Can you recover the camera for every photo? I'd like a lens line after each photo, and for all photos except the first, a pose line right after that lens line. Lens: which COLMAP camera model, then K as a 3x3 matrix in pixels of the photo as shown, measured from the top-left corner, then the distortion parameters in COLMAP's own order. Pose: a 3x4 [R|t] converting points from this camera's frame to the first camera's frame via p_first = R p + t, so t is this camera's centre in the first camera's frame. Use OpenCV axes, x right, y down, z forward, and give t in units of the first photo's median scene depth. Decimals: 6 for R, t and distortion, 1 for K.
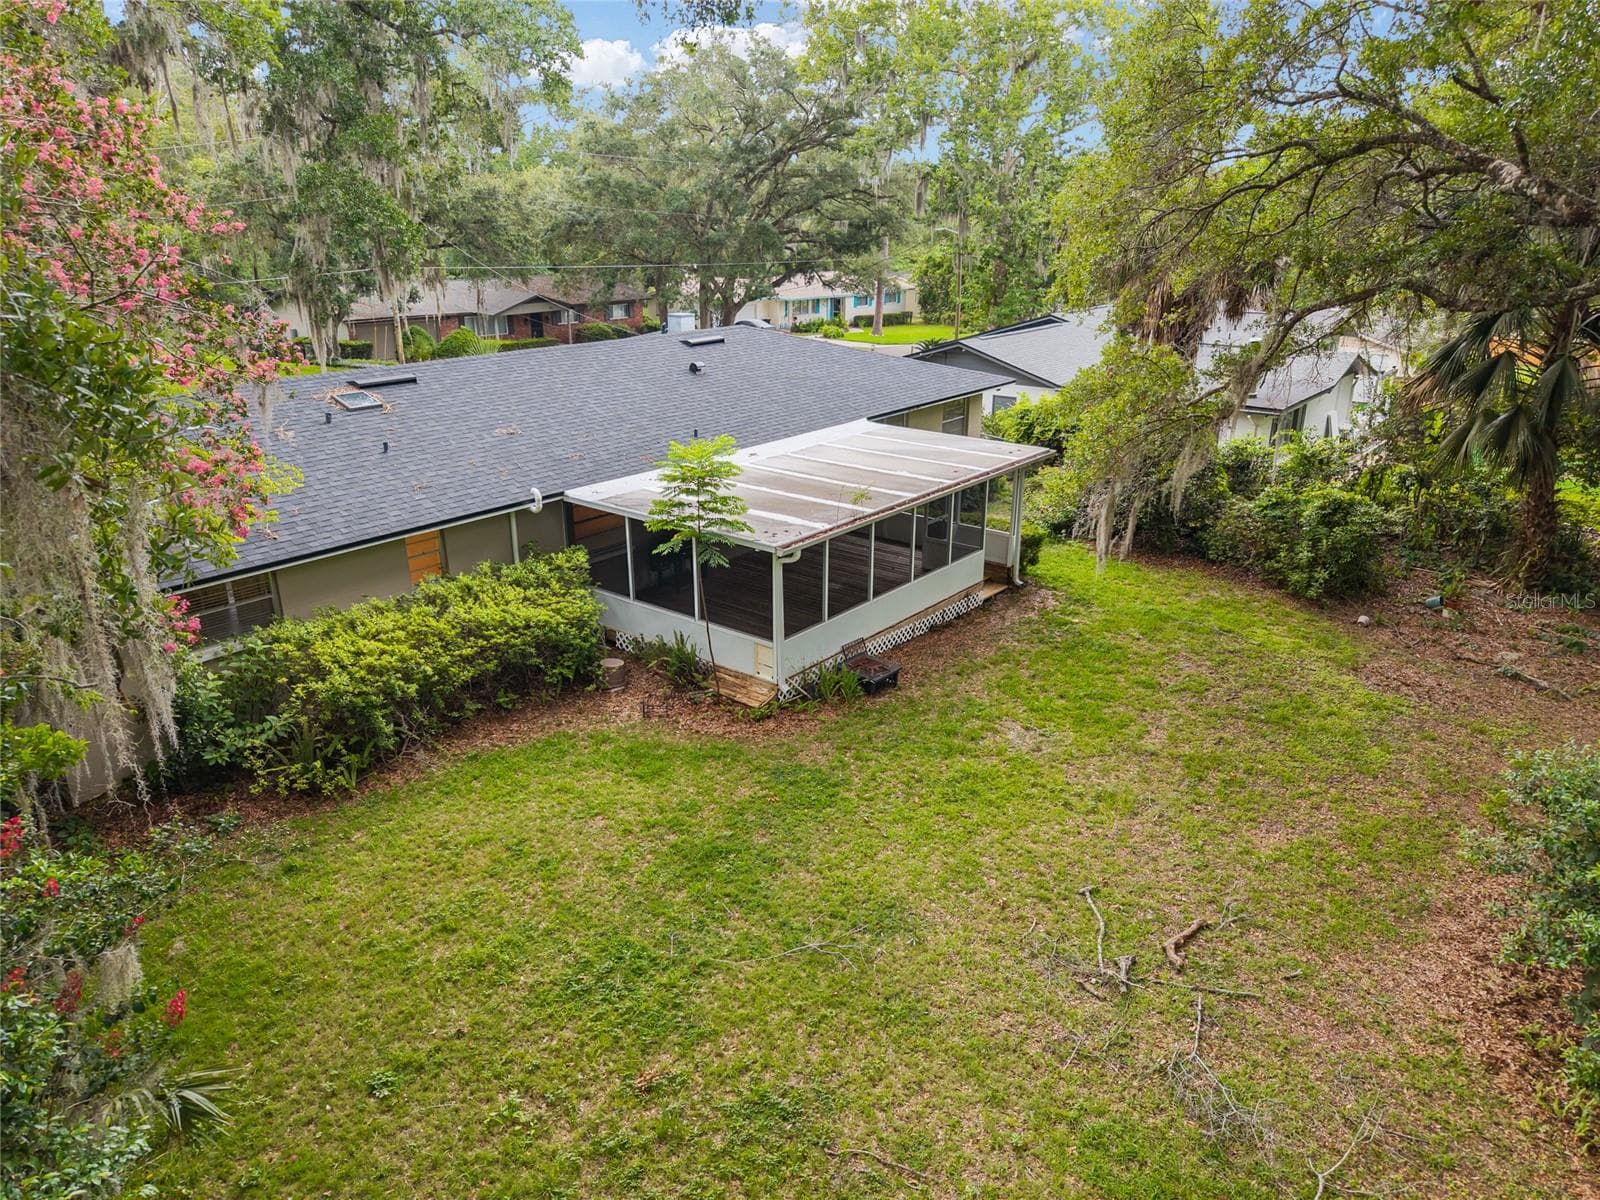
lens RADIAL K [[1072.4, 0, 800.0], [0, 1072.4, 600.0], [0, 0, 1]] dist [0.055393, -0.000448]
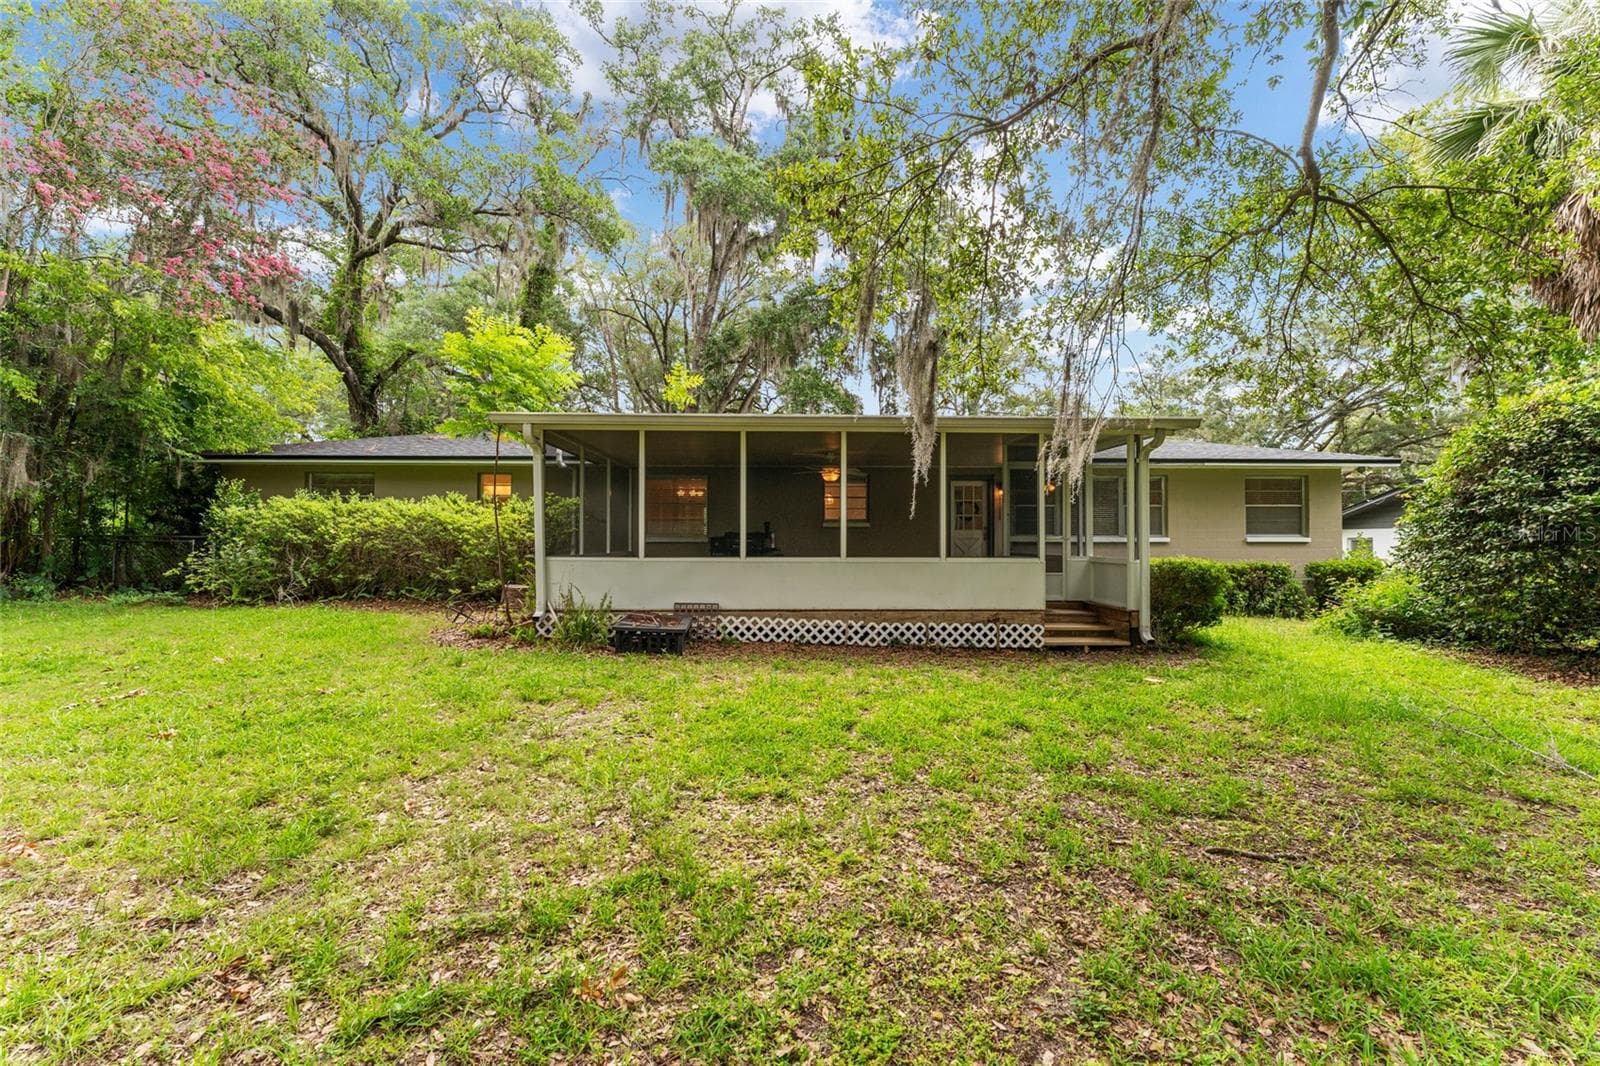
lens RADIAL K [[632.0, 0, 800.0], [0, 632.0, 533.0], [0, 0, 1]] dist [-0.001250, -0.000090]
pose [[0.650361, -0.021287, -0.759327, 0.457289], [-0.257590, 0.934200, -0.246815, 0.087898], [0.714618, 0.356114, 0.602084, 0.821265]]
